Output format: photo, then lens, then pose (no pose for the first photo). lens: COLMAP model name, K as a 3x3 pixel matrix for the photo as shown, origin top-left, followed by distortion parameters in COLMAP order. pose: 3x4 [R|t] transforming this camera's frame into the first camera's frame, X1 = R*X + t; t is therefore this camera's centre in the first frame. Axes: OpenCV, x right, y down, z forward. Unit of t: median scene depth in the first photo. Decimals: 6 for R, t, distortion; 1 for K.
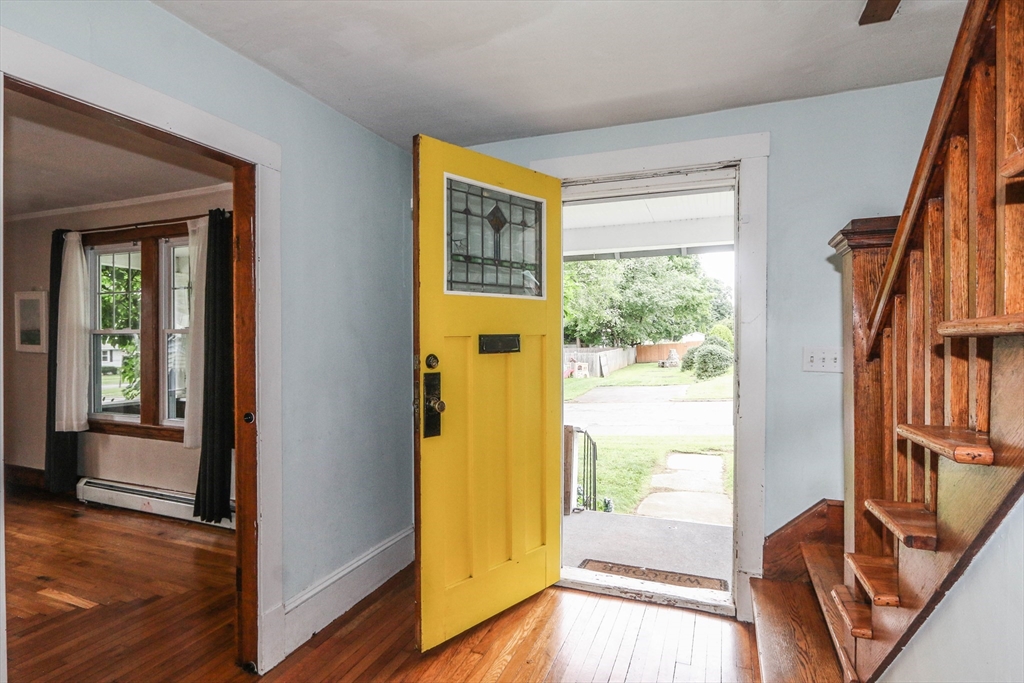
lens RADIAL K [[539.7, 0, 512.0], [0, 539.7, 341.5], [0, 0, 1]] dist [0.001089, 0.000014]
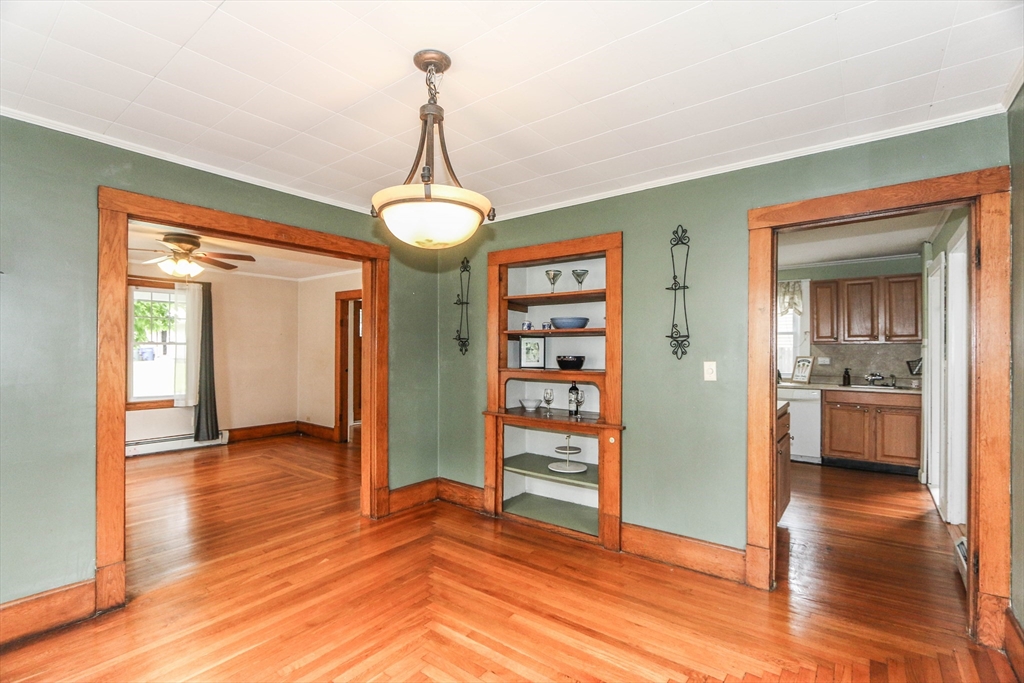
lens RADIAL K [[478.1, 0, 521.2], [0, 478.1, 341.9], [0, 0, 1]] dist [-0.001327, -0.000082]
pose [[0.273140, 0.021260, 0.961739, -1.649936], [0.008607, 0.999662, -0.024543, 0.022294], [-0.961936, 0.014981, 0.272865, -0.488299]]
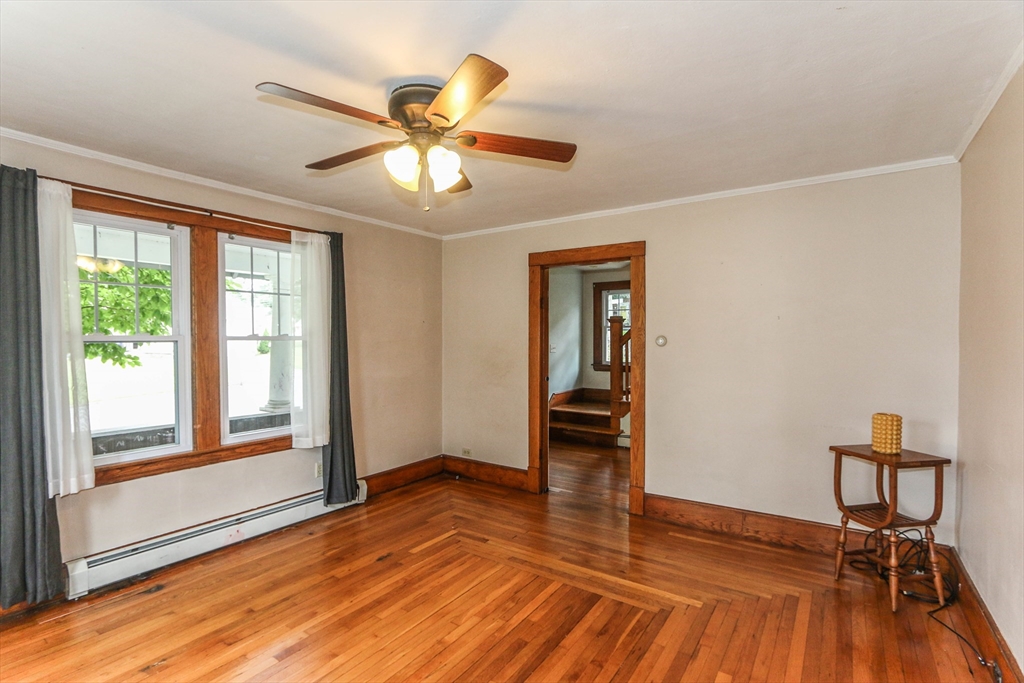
lens RADIAL K [[483.3, 0, 510.2], [0, 483.3, 346.8], [0, 0, 1]] dist [-0.003863, 0.000001]
pose [[0.226767, -0.009831, 0.973899, -1.271843], [0.016516, 0.999844, 0.006247, -0.001578], [-0.973809, 0.014668, 0.226894, 0.360192]]
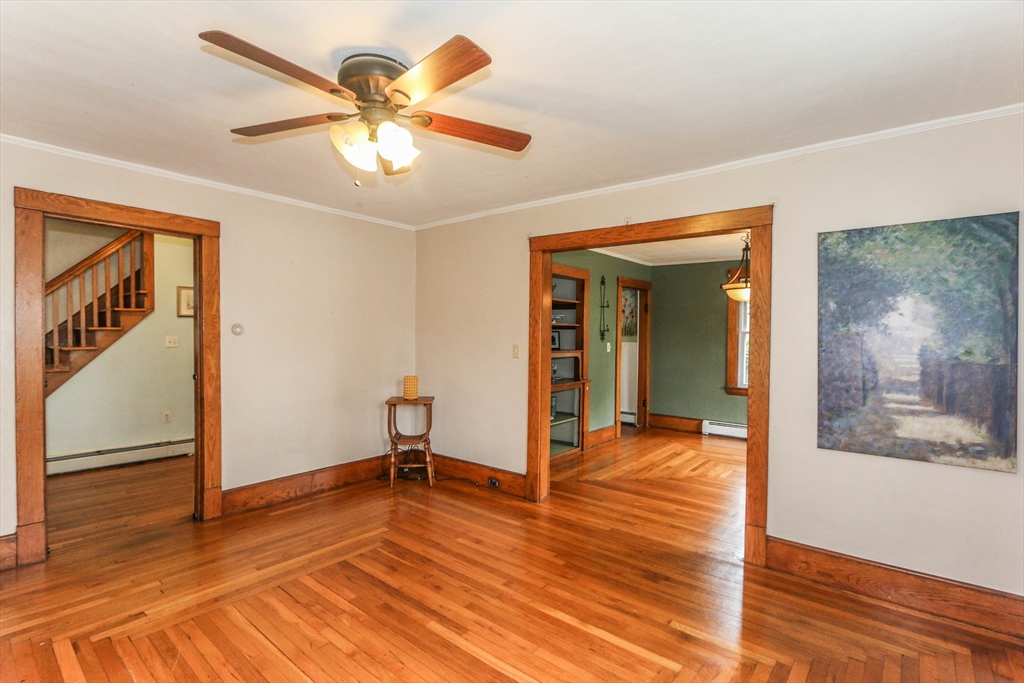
lens RADIAL K [[470.1, 0, 508.8], [0, 470.1, 350.7], [0, 0, 1]] dist [-0.001920, -0.000090]
pose [[-0.948129, -0.016816, 0.317441, -1.073046], [-0.004284, 0.999185, 0.040135, -0.000501], [-0.317857, 0.036693, -0.947428, 0.935498]]
